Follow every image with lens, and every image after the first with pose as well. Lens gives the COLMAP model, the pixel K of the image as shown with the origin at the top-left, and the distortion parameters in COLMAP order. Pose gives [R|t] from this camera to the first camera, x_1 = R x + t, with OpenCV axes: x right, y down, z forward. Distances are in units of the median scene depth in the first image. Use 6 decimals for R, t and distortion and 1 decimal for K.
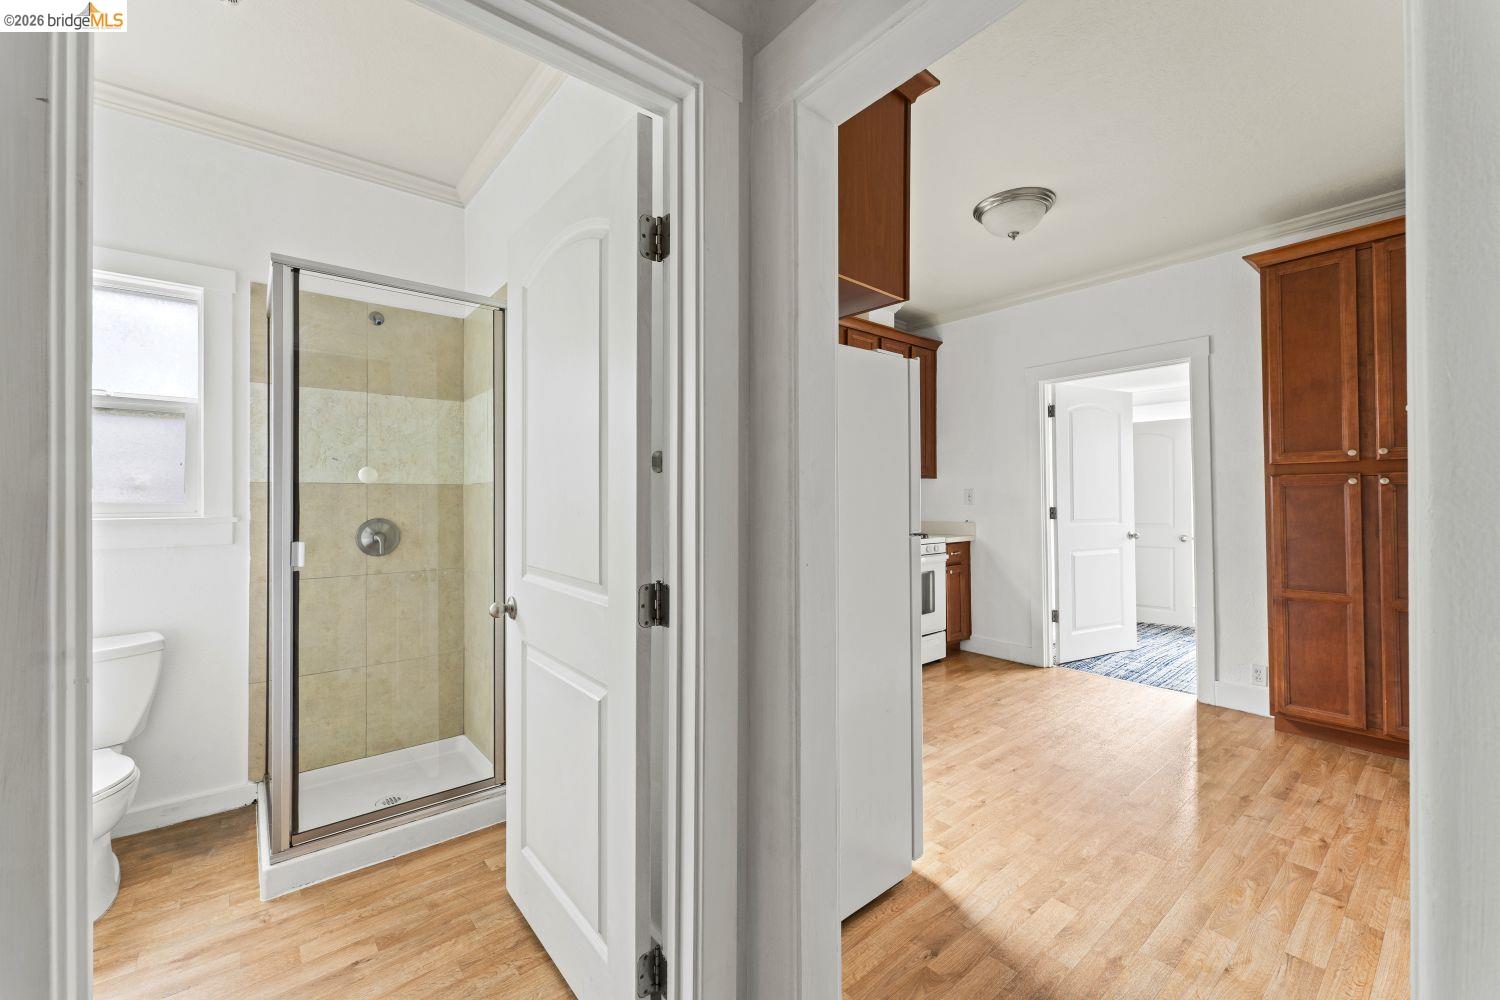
lens RADIAL K [[605.8, 0, 751.9], [0, 605.8, 493.7], [0, 0, 1]] dist [-0.000946, 0.000159]
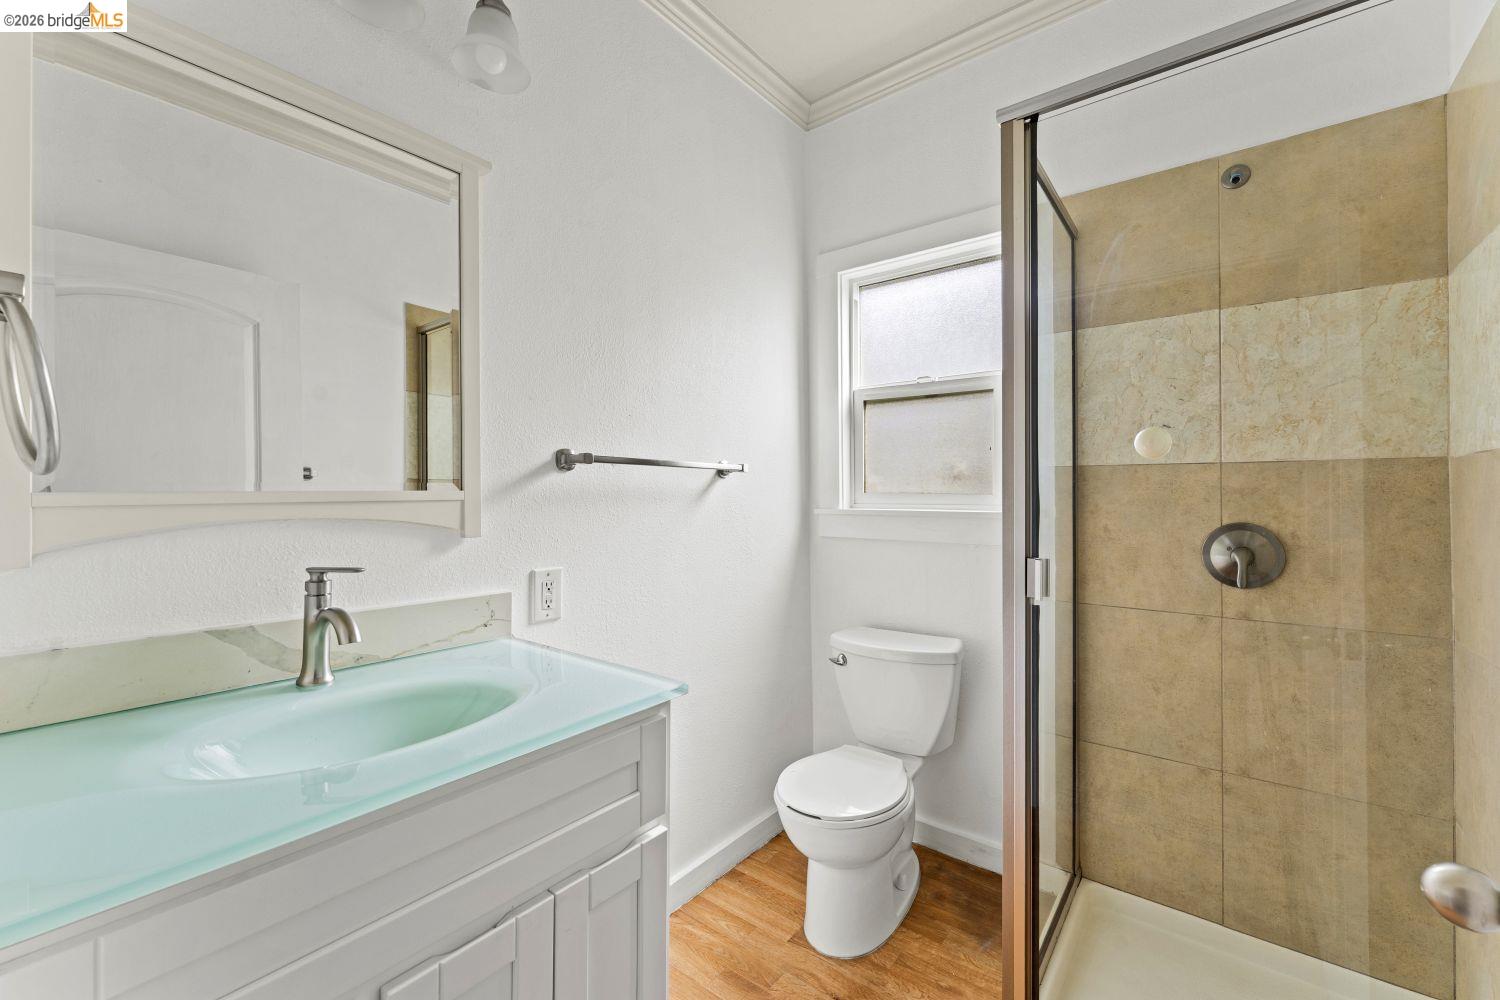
lens RADIAL K [[605.8, 0, 751.4], [0, 605.8, 486.7], [0, 0, 1]] dist [-0.000946, 0.000159]
pose [[0.198518, -0.004682, -0.980086, -0.149813], [0.009527, 0.999951, -0.002848, 0.003978], [0.980051, -0.008772, 0.198553, 0.439550]]
